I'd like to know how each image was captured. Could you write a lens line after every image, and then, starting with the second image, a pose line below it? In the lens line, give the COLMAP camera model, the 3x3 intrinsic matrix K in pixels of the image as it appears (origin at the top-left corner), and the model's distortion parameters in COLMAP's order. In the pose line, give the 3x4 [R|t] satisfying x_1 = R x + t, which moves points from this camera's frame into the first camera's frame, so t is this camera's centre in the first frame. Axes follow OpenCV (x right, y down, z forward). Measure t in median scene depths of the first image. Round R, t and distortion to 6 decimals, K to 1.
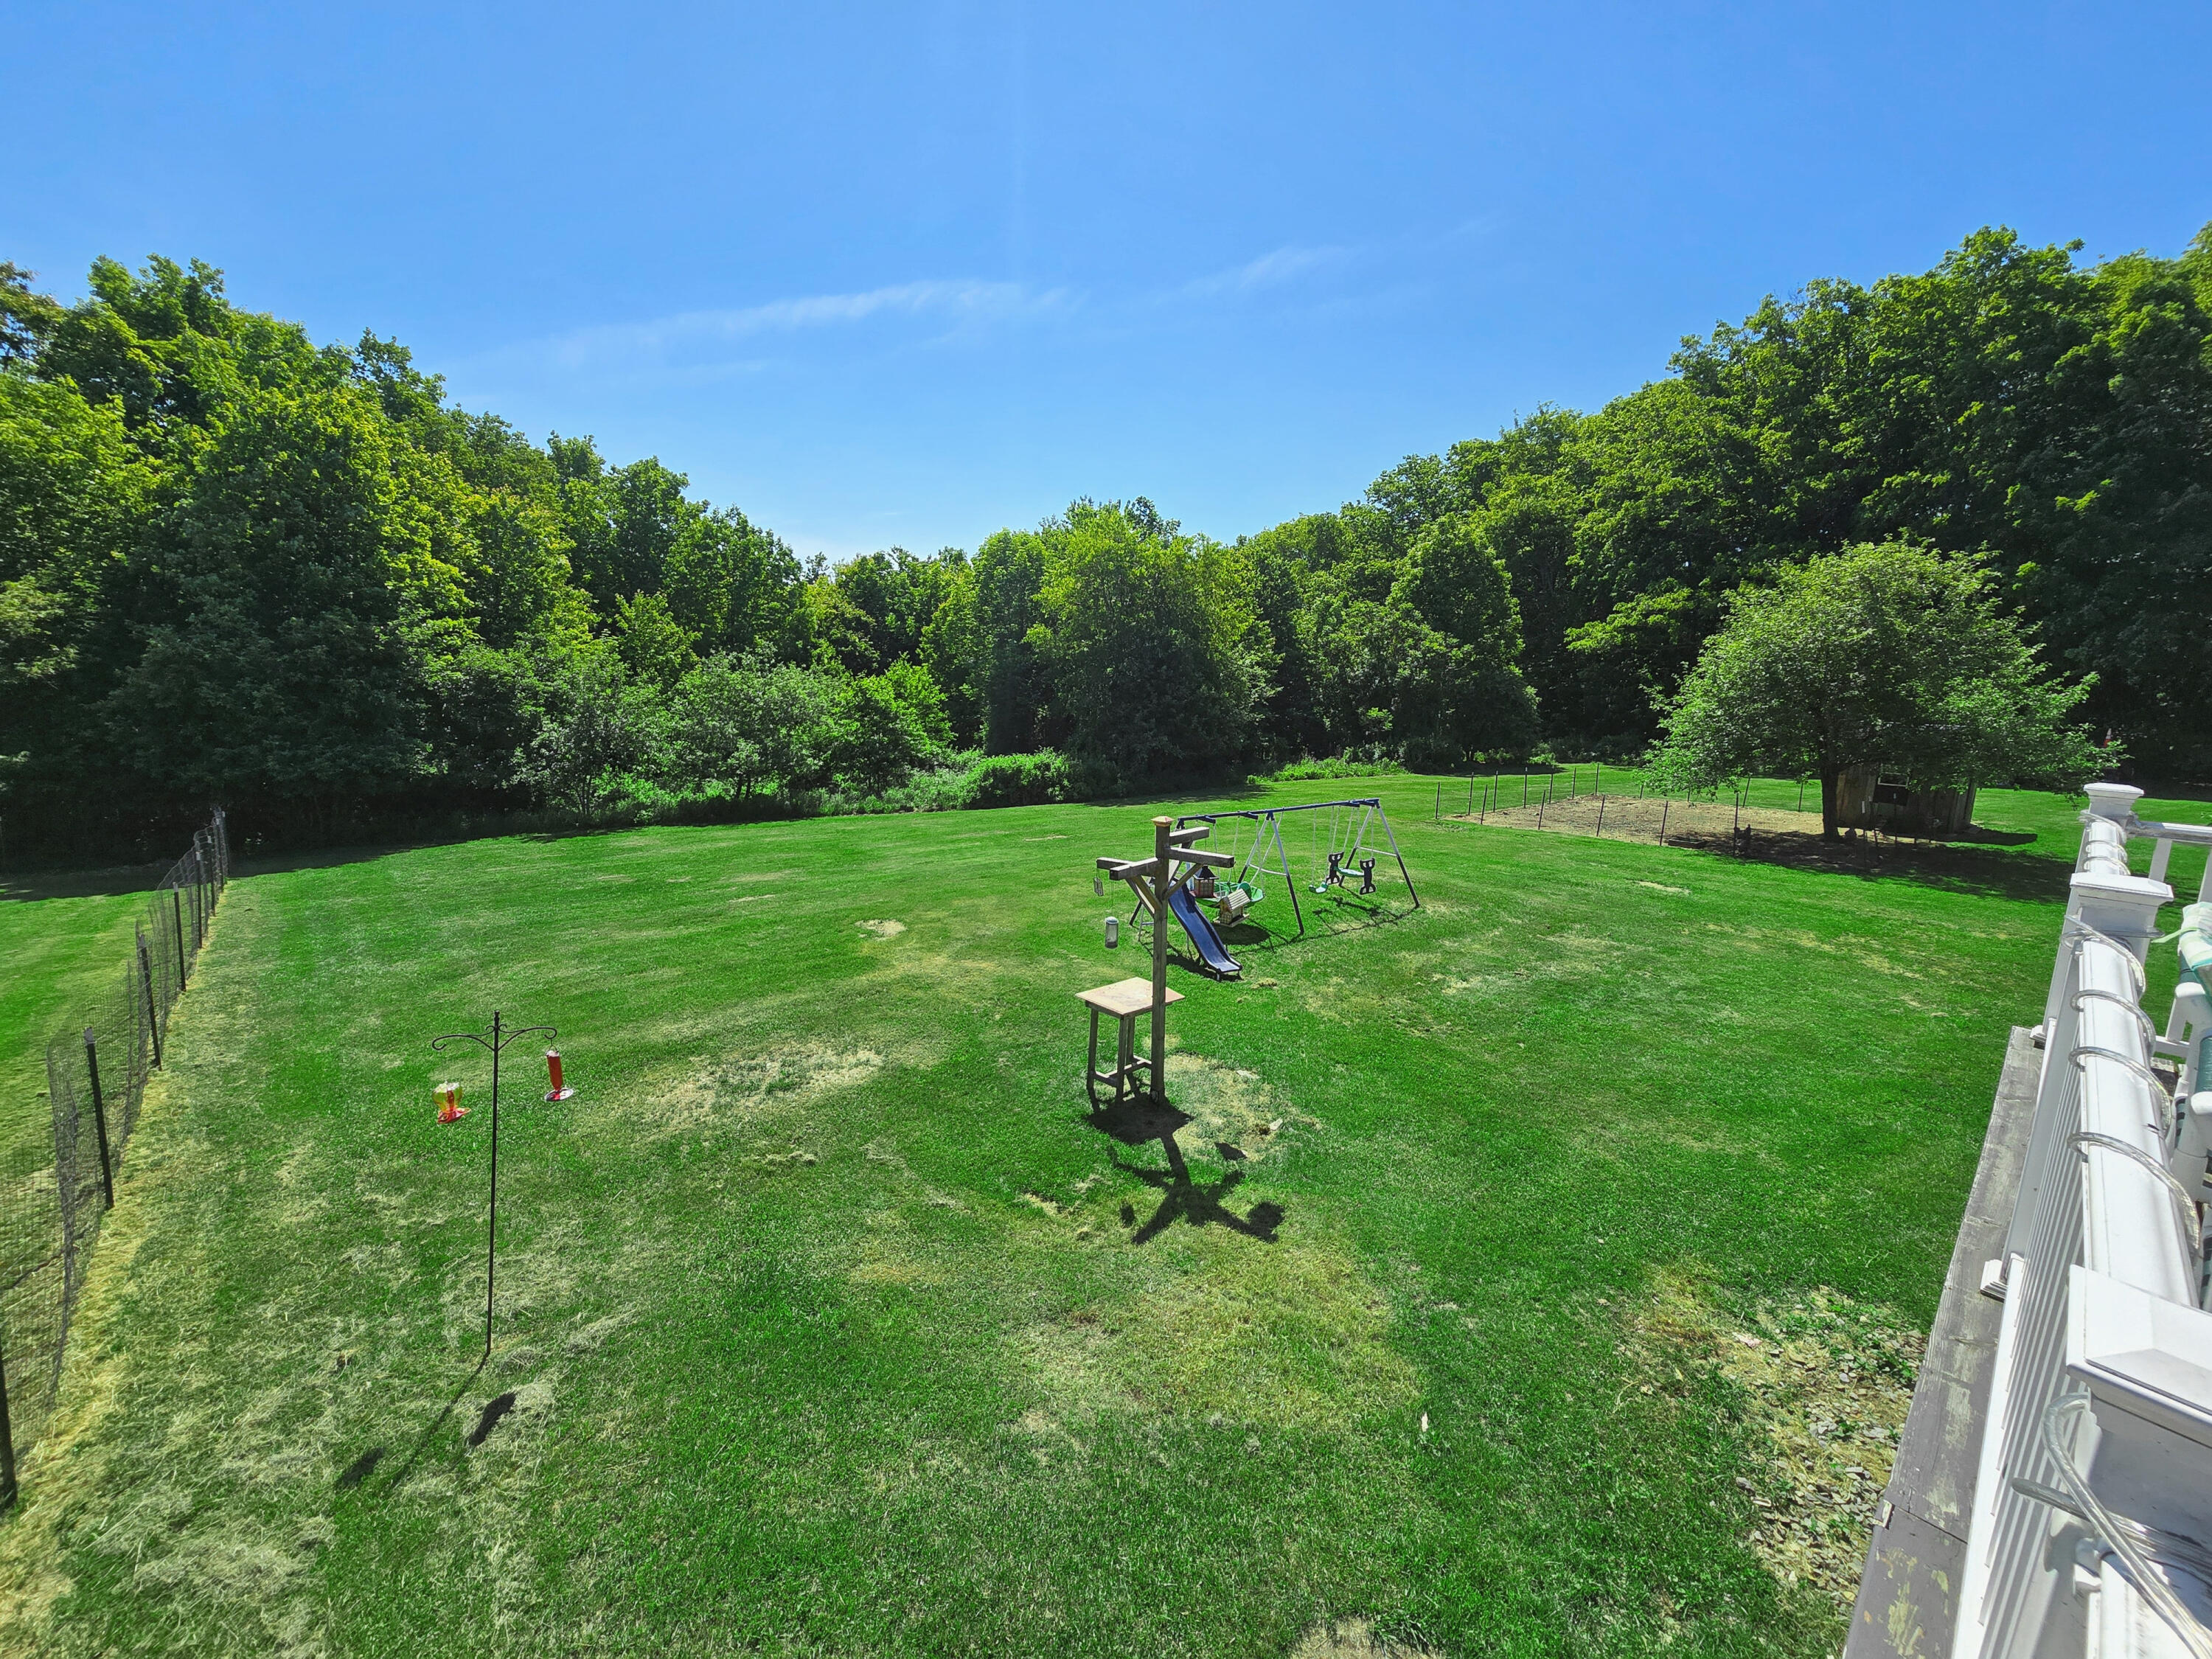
lens RADIAL K [[903.7, 0, 1107.7], [0, 903.7, 817.2], [0, 0, 1]] dist [-0.002908, -0.000993]
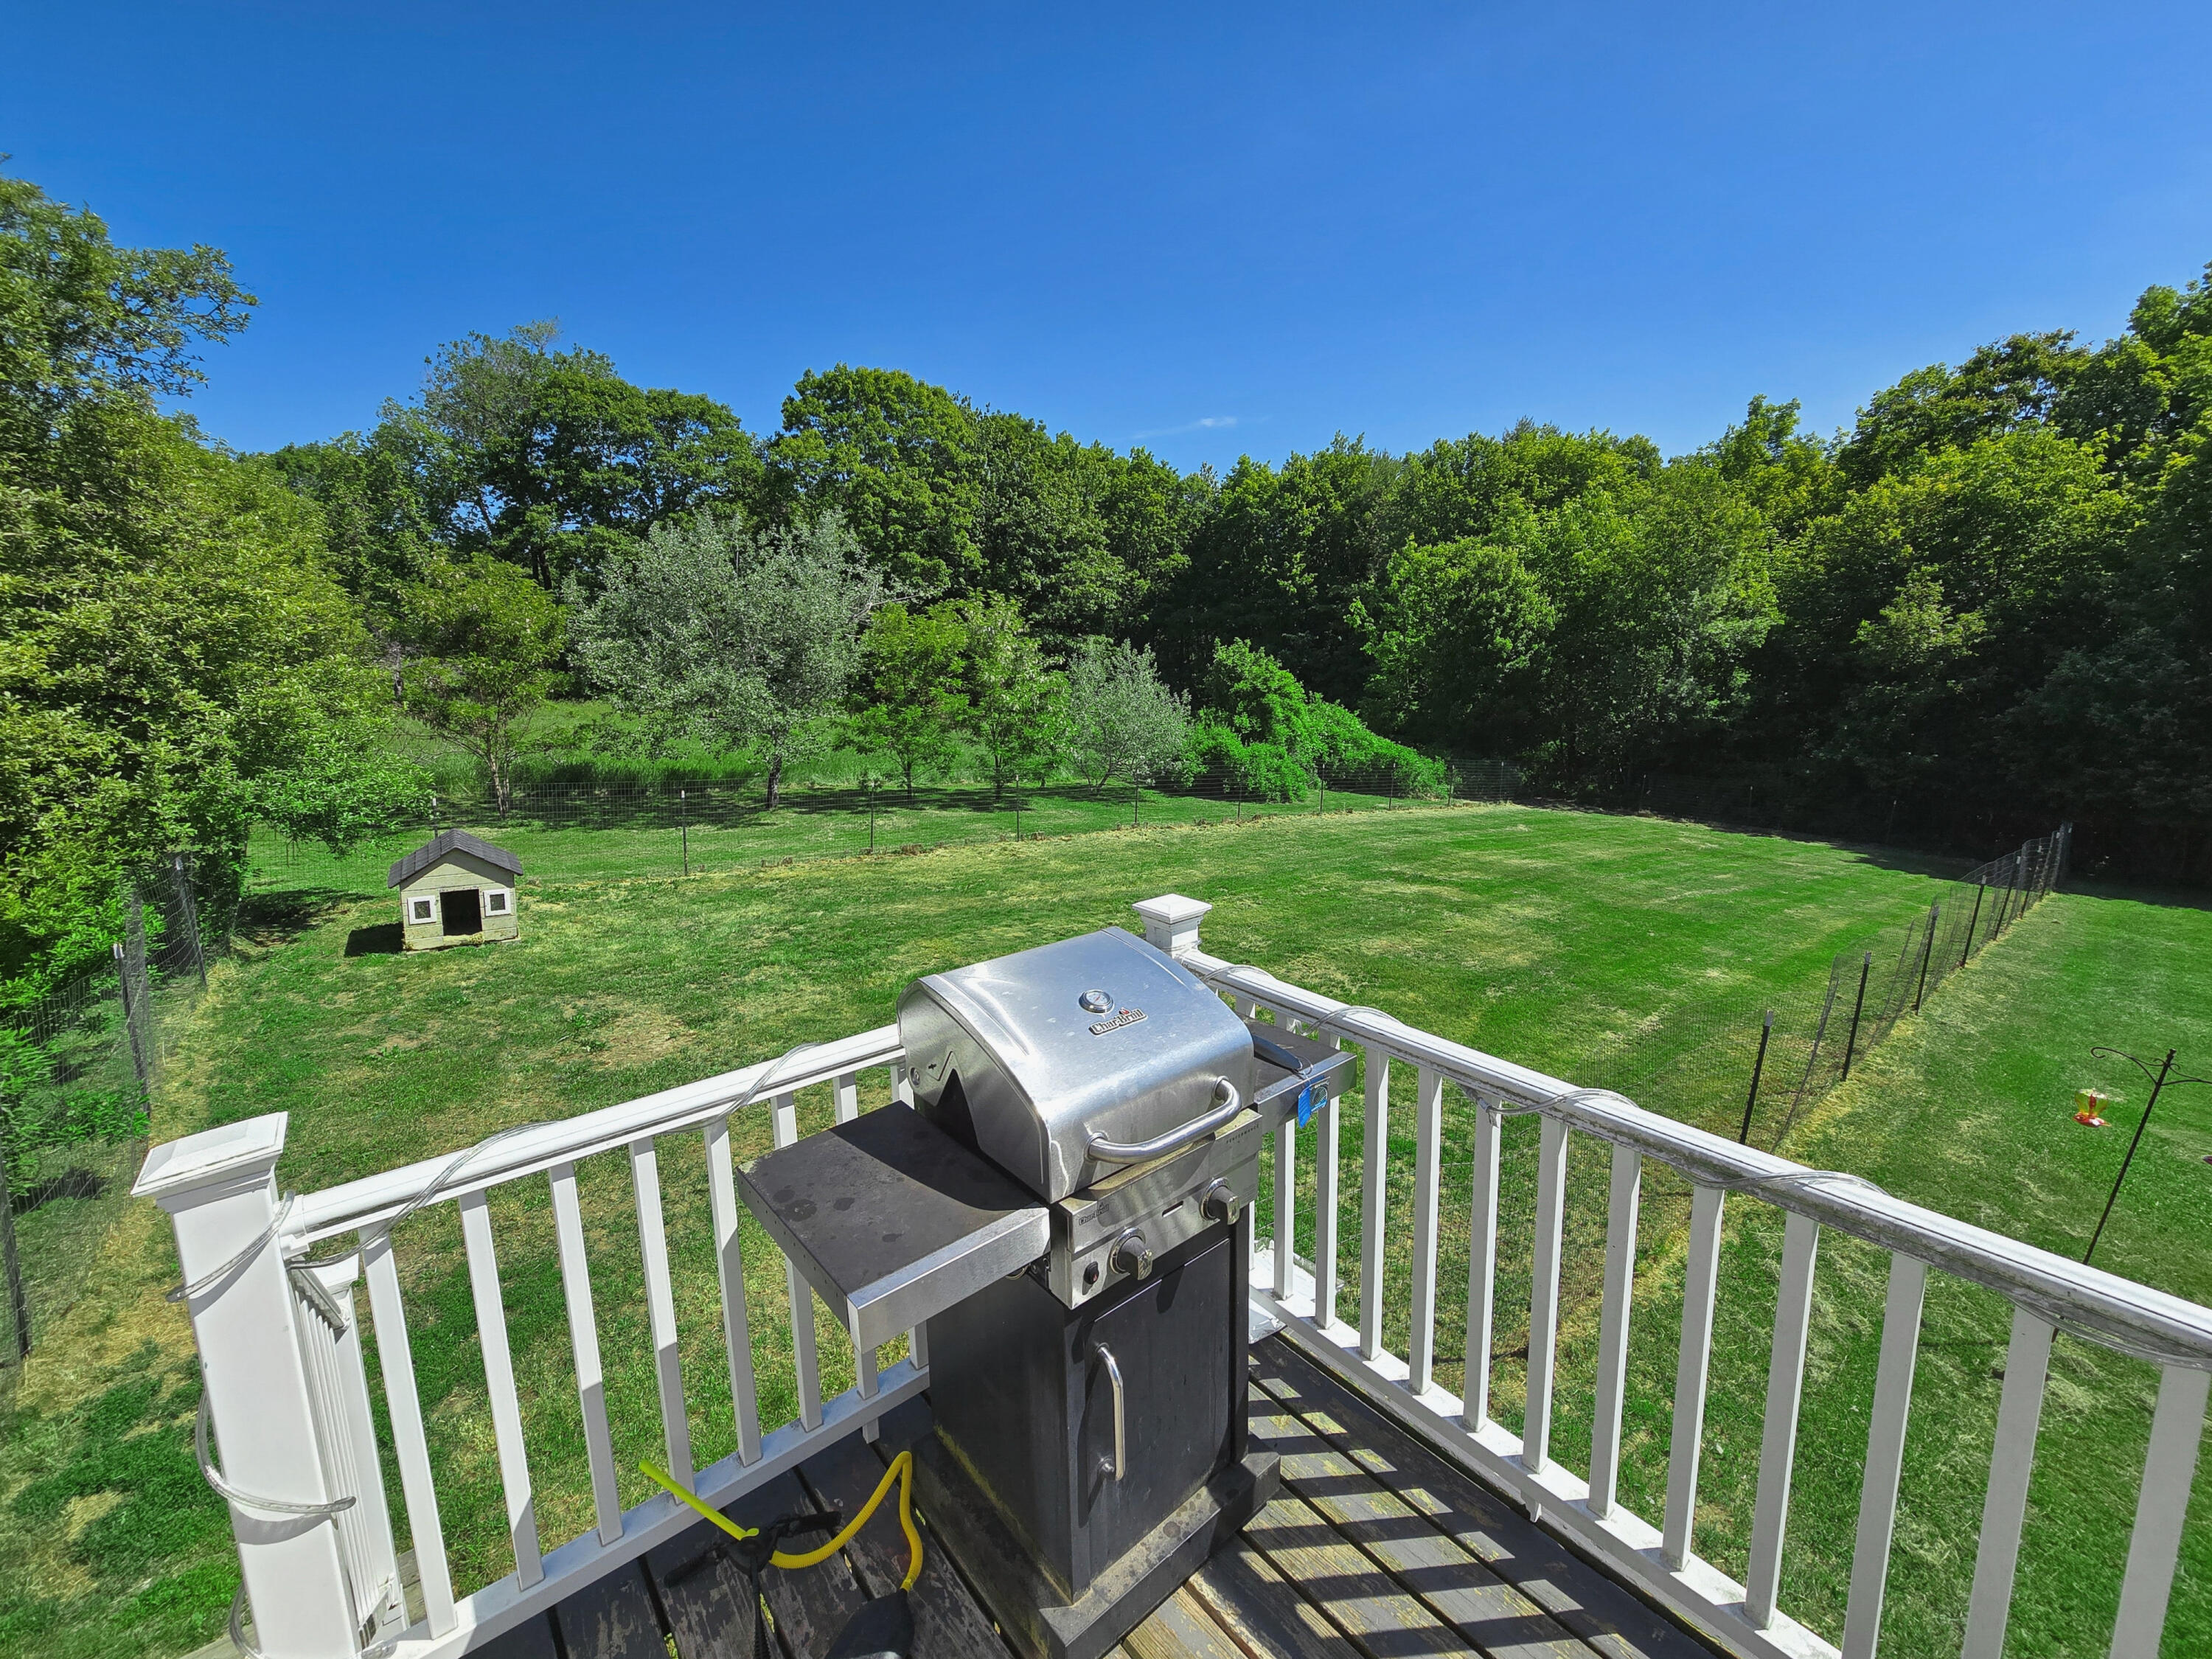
lens RADIAL K [[903.7, 0, 1107.7], [0, 903.7, 817.2], [0, 0, 1]] dist [-0.002908, -0.000993]
pose [[-0.061851, 0.151883, -0.986461, 0.107976], [-0.166135, 0.972999, 0.160227, -0.000187], [0.984161, 0.173796, -0.034948, -0.056996]]
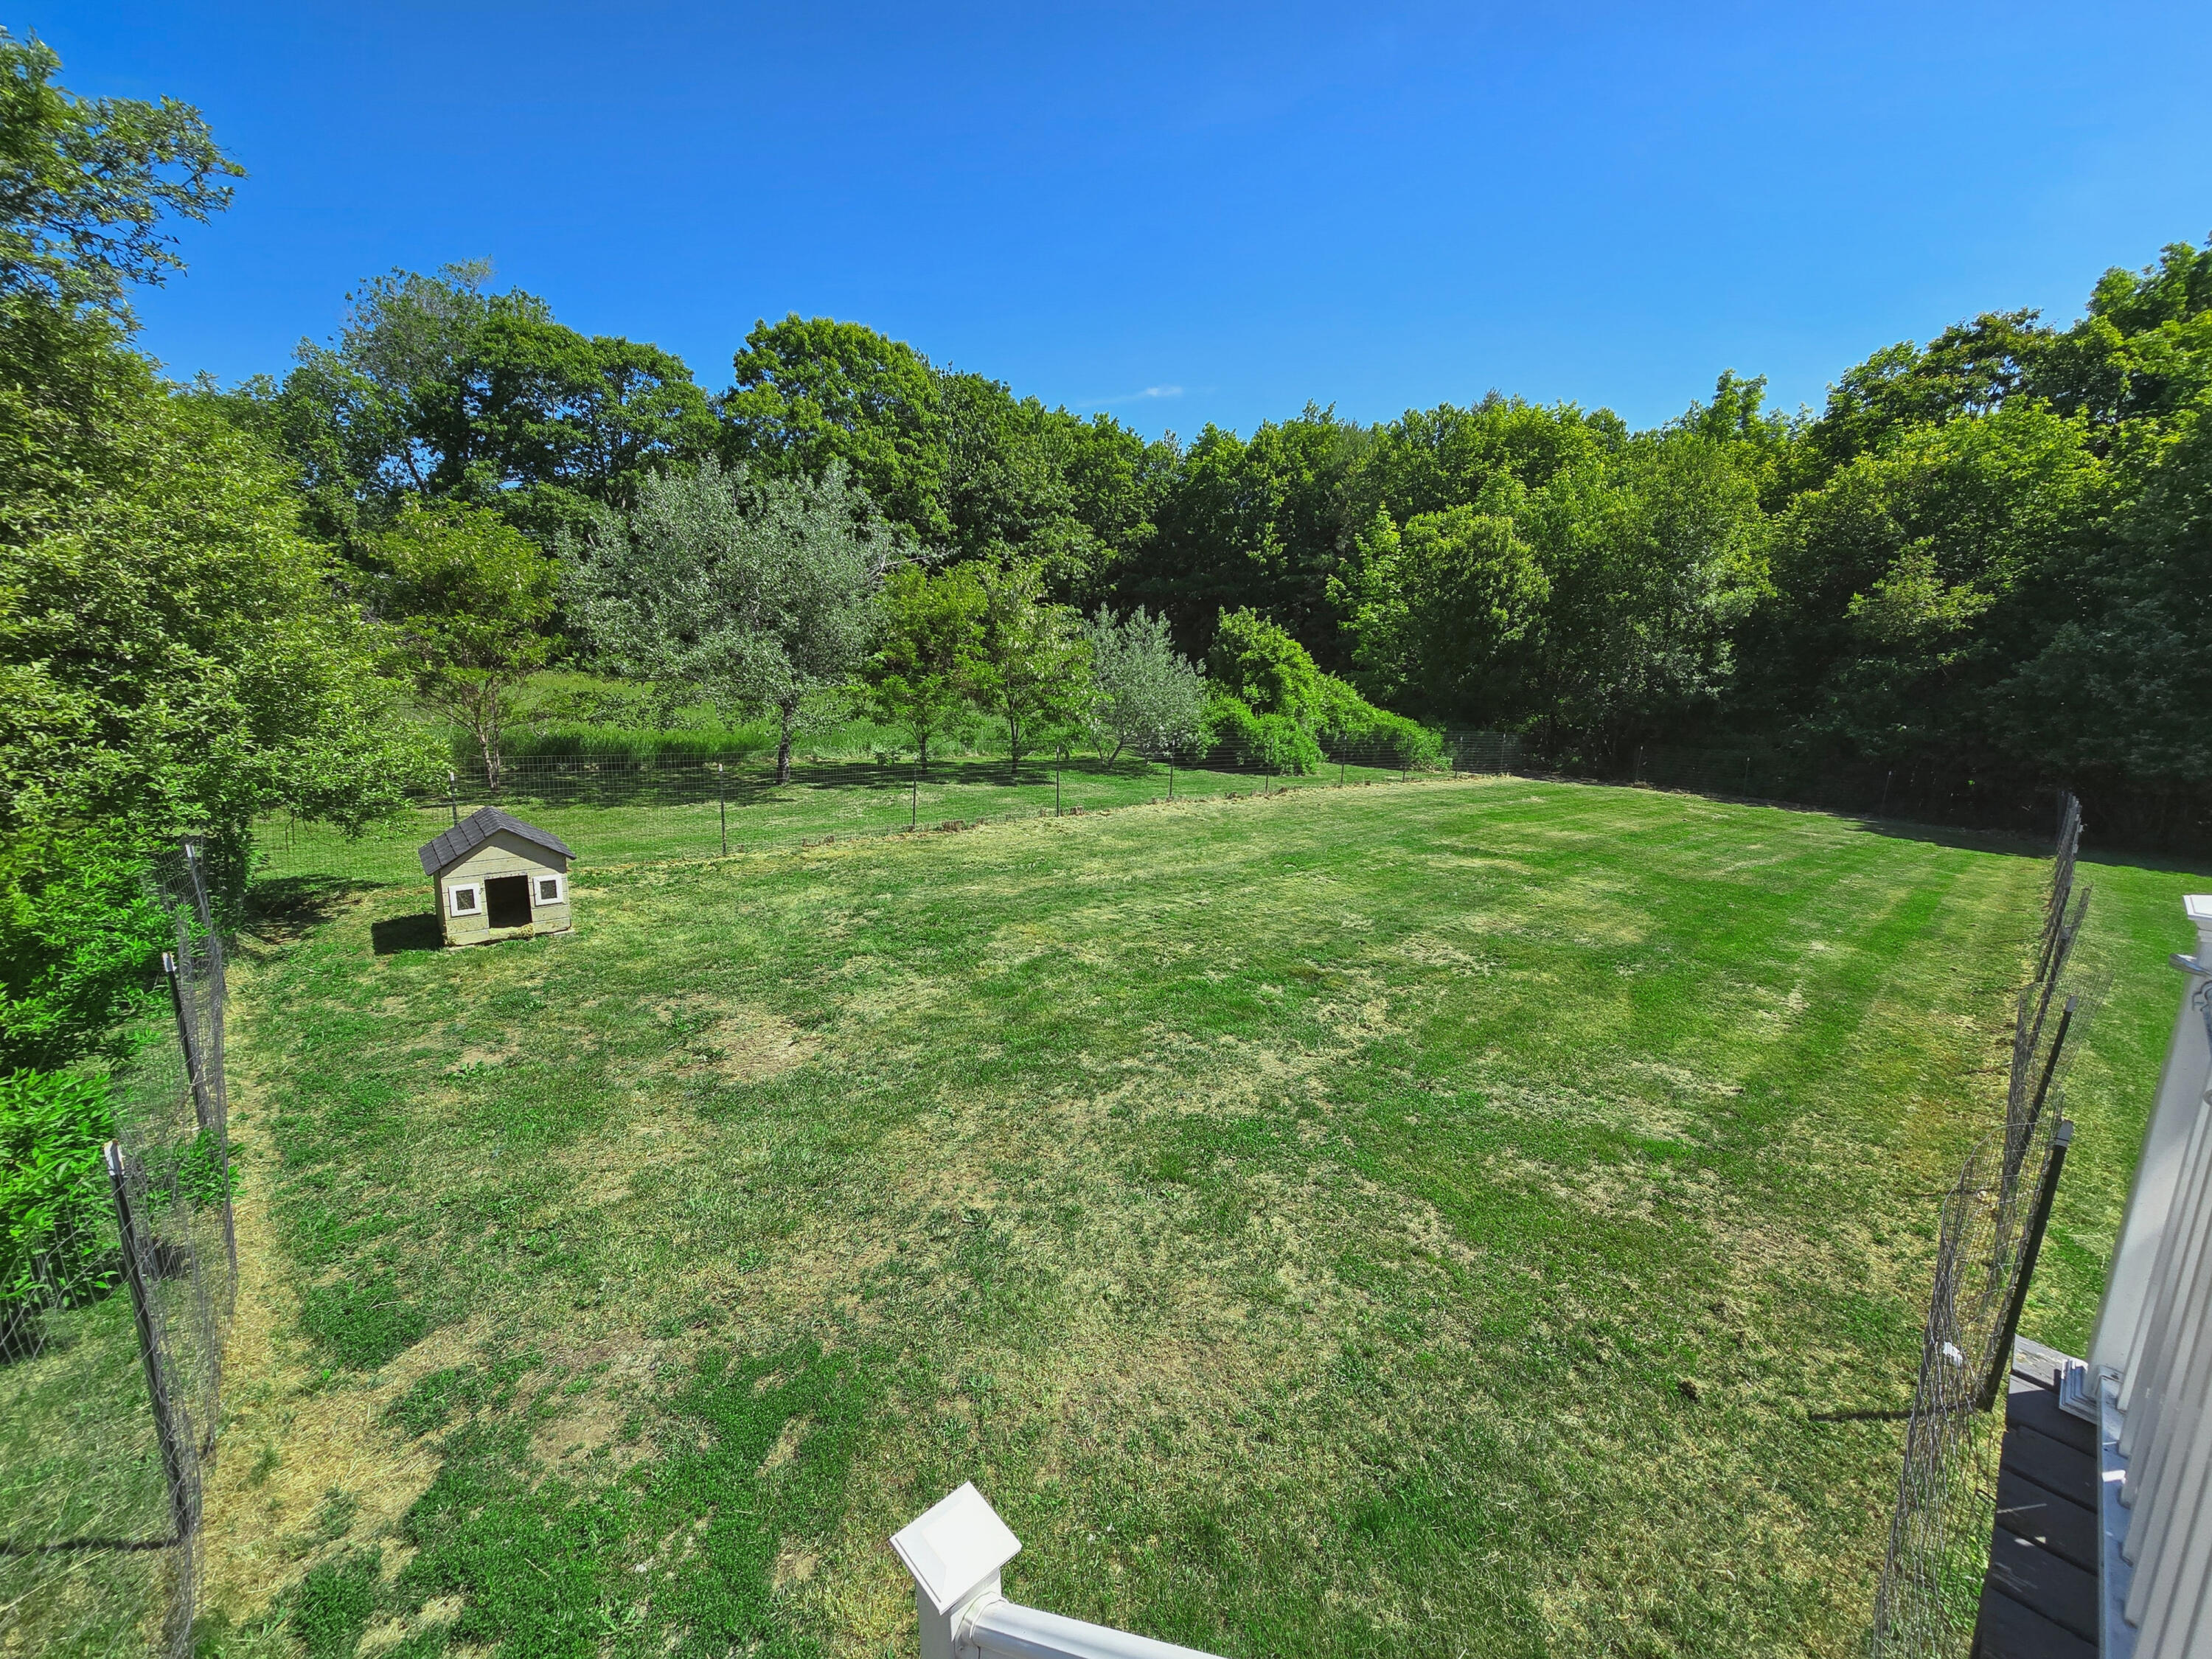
lens RADIAL K [[899.2, 0, 1106.0], [0, 899.2, 829.5], [0, 0, 1]] dist [-0.005196, 0.000090]
pose [[-0.001214, 0.193481, -0.981103, 0.064523], [-0.170426, 0.966711, 0.190853, 0.024859], [0.985370, 0.167438, 0.031800, -0.154980]]
